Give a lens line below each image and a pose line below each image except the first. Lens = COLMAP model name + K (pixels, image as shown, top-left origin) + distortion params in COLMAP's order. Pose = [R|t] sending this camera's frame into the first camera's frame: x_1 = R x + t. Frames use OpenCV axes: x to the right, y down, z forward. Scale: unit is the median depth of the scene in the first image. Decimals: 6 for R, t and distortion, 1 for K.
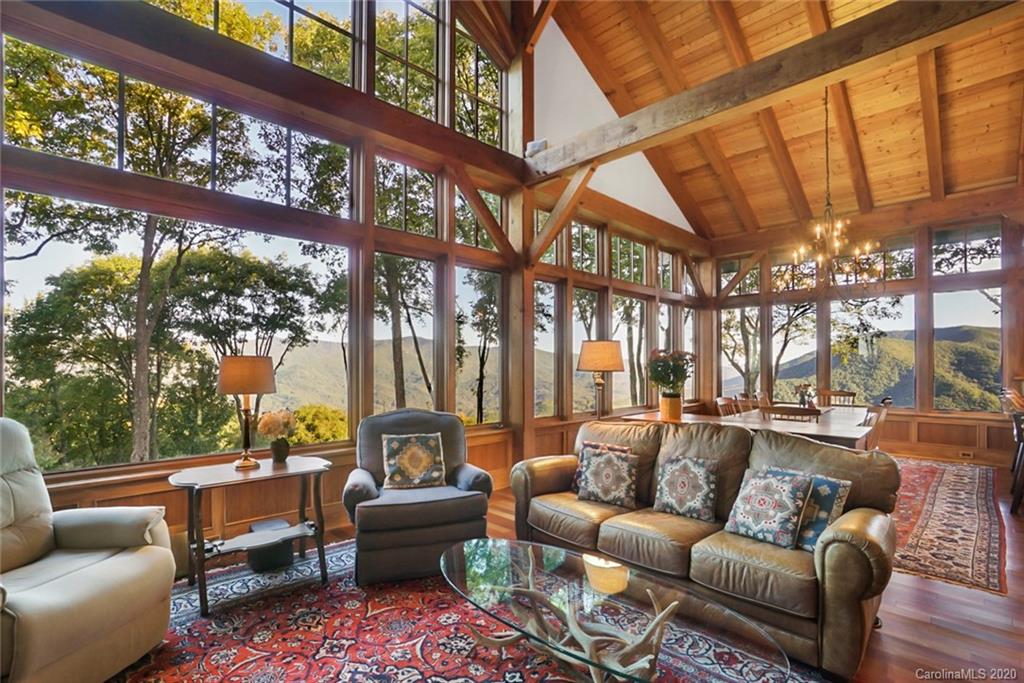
lens RADIAL K [[454.6, 0, 537.4], [0, 454.6, 362.3], [0, 0, 1]] dist [-0.034308, 0.007616]
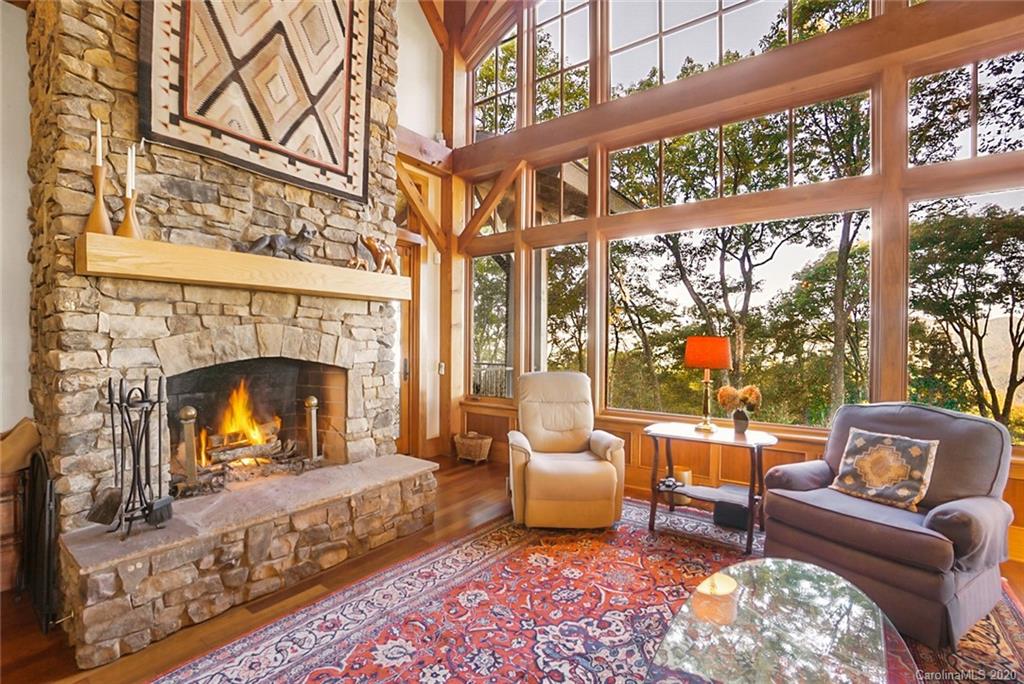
lens RADIAL K [[454.3, 0, 507.5], [0, 454.3, 342.0], [0, 0, 1]] dist [-0.028722, 0.000108]
pose [[0.170151, -0.002254, -0.985415, 0.433612], [0.001660, 0.999997, -0.002001, 0.002986], [0.985417, -0.001295, 0.170154, 0.279274]]
